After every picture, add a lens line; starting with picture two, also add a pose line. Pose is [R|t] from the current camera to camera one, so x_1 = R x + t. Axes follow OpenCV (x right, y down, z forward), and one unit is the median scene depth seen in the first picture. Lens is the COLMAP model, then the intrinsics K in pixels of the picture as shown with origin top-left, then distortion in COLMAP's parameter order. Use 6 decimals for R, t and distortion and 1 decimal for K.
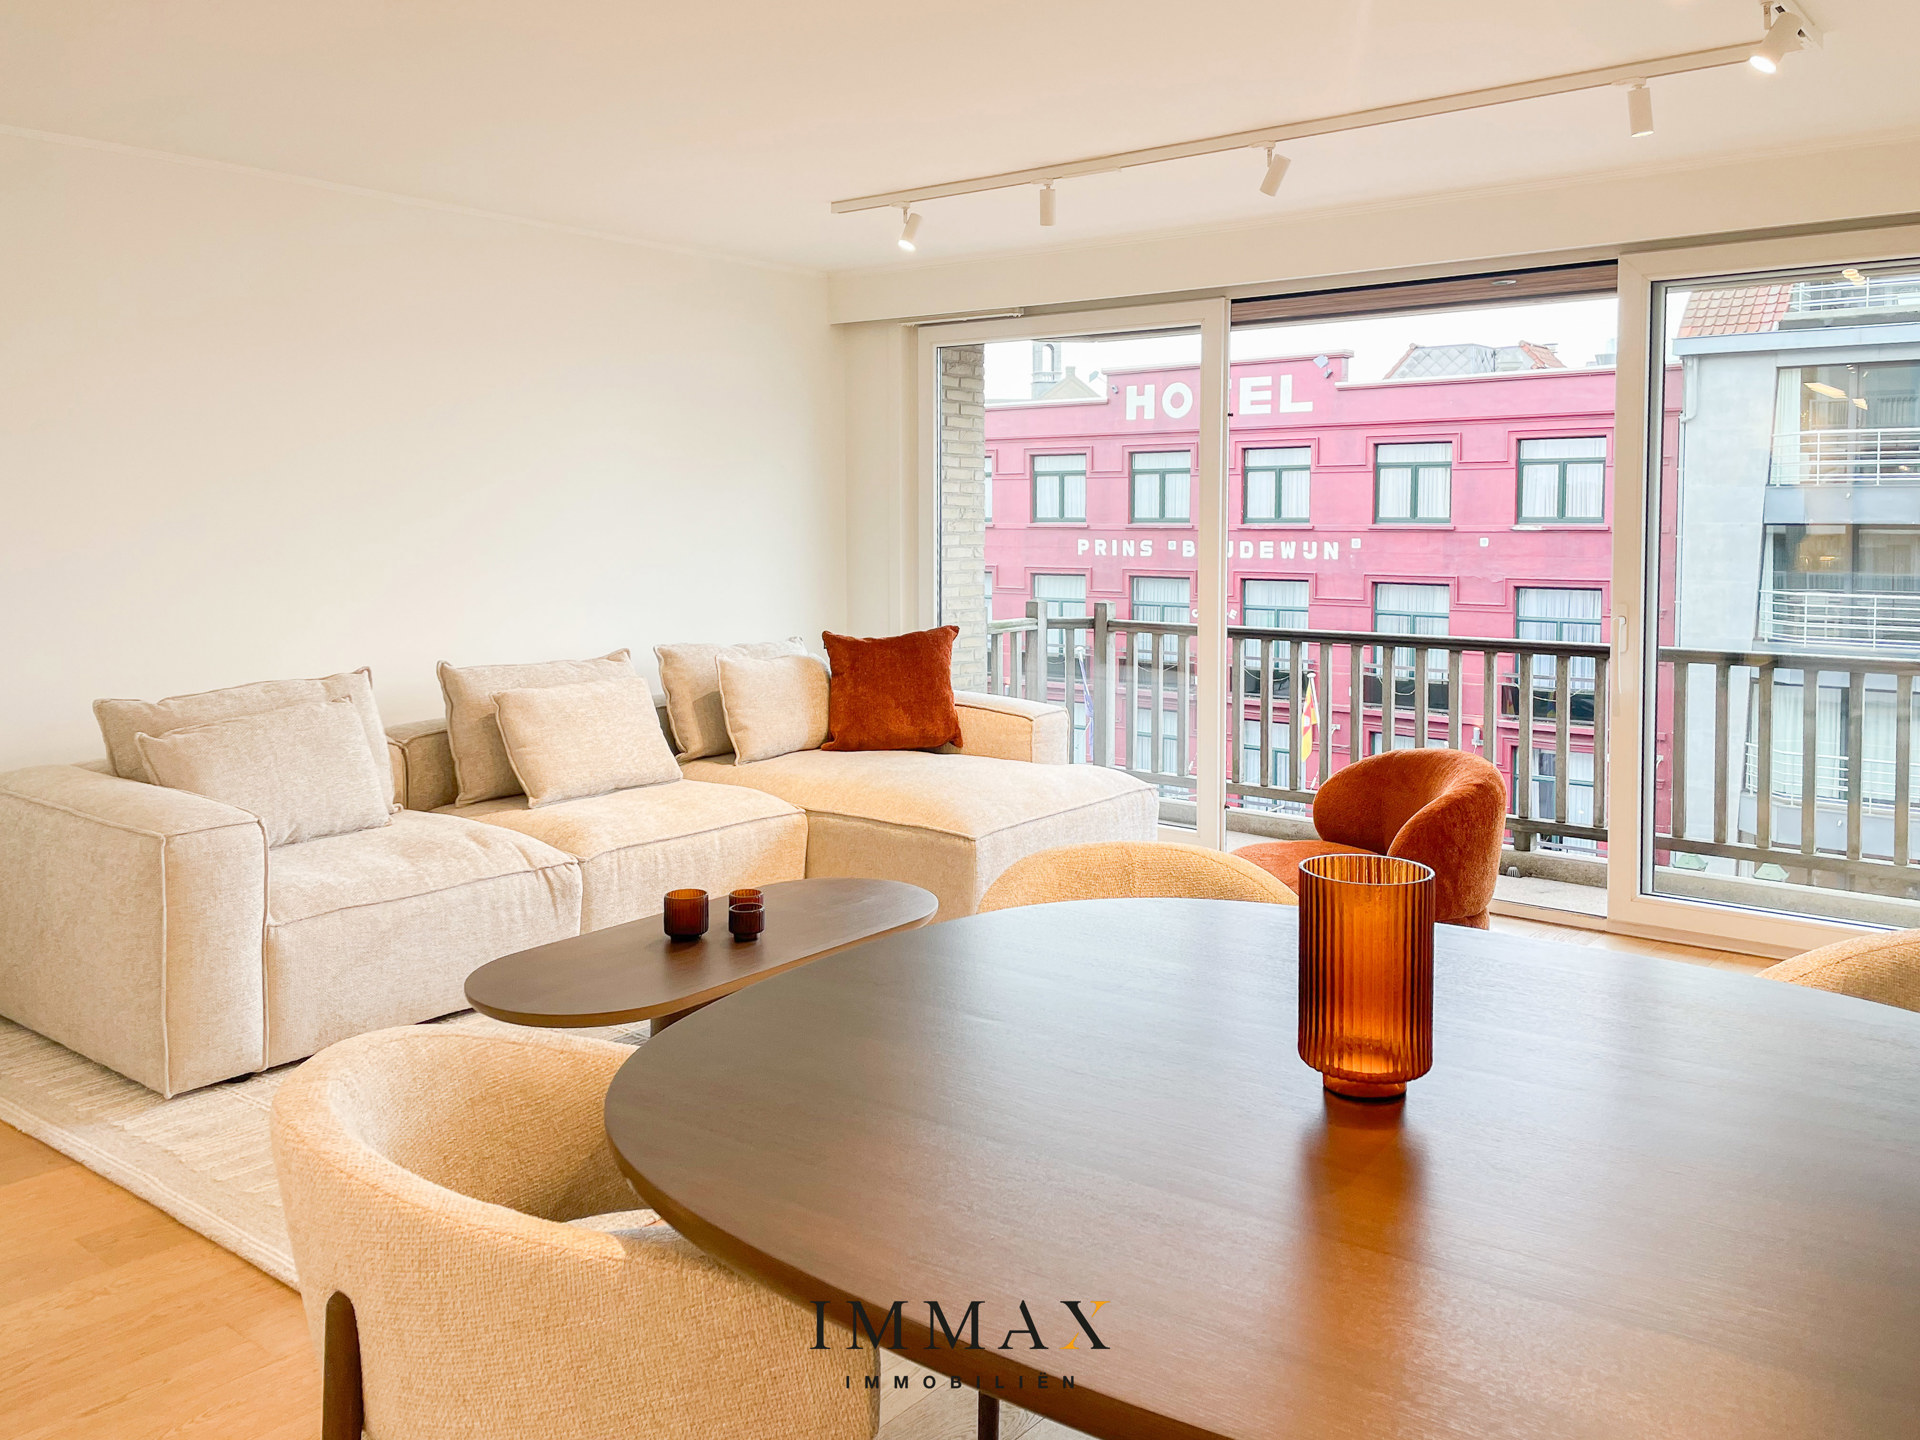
lens RADIAL K [[1536.1, 0, 1029.4], [0, 1536.1, 650.5], [0, 0, 1]] dist [0.097442, -0.104519]
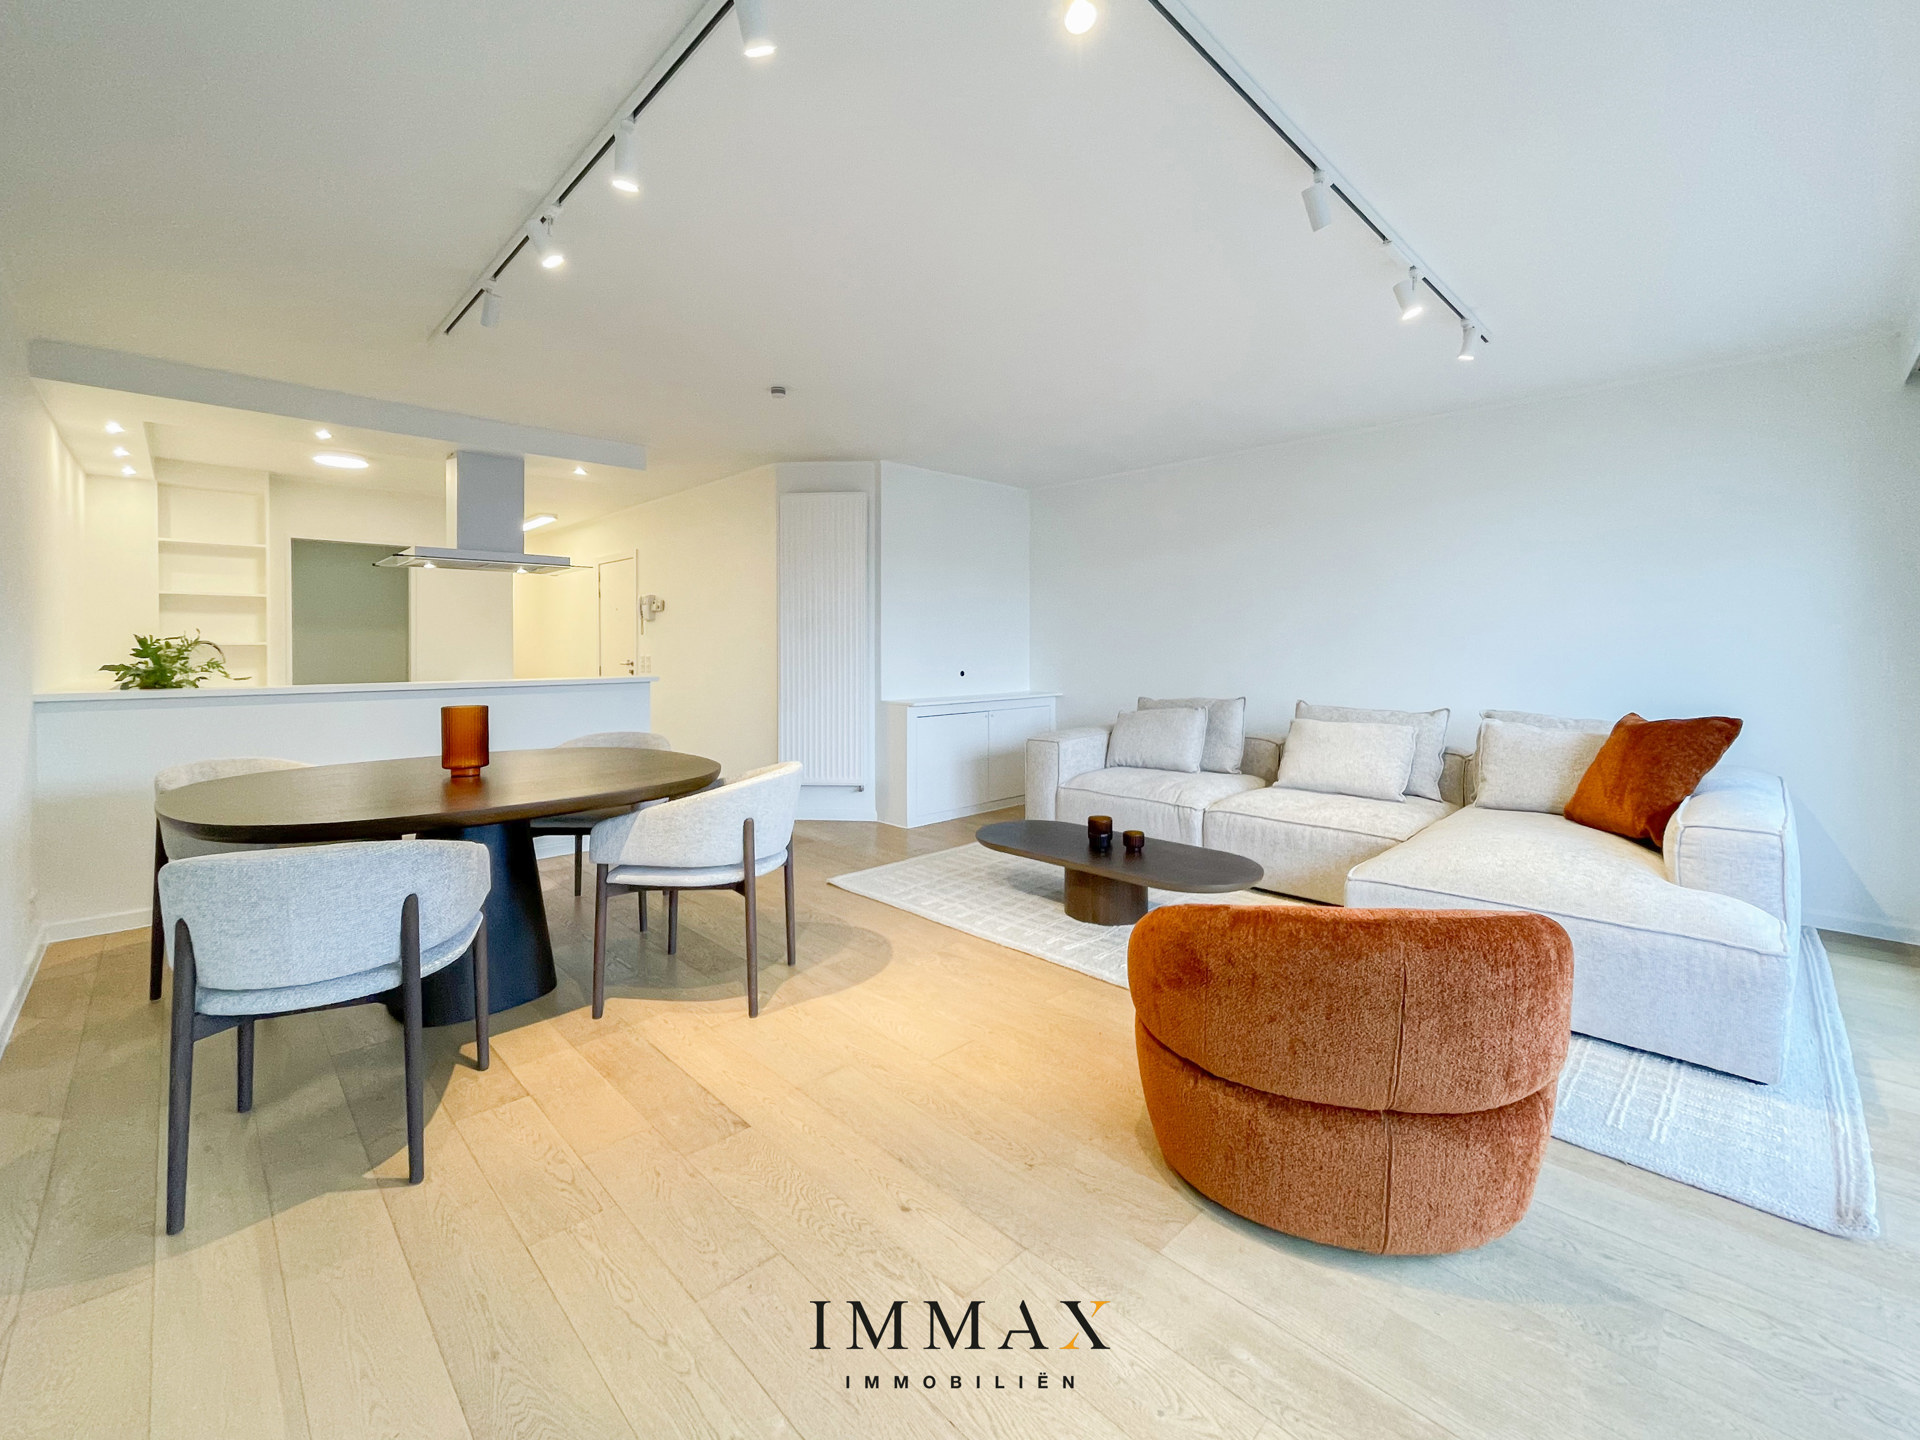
lens RADIAL K [[801.8, 0, 966.5], [0, 801.8, 694.0], [0, 0, 1]] dist [-0.000377, -0.000048]
pose [[-0.146696, 0.057913, -0.987485, 0.437375], [-0.084107, 0.993939, 0.070786, -0.024217], [0.985599, 0.093439, -0.140936, 0.595960]]
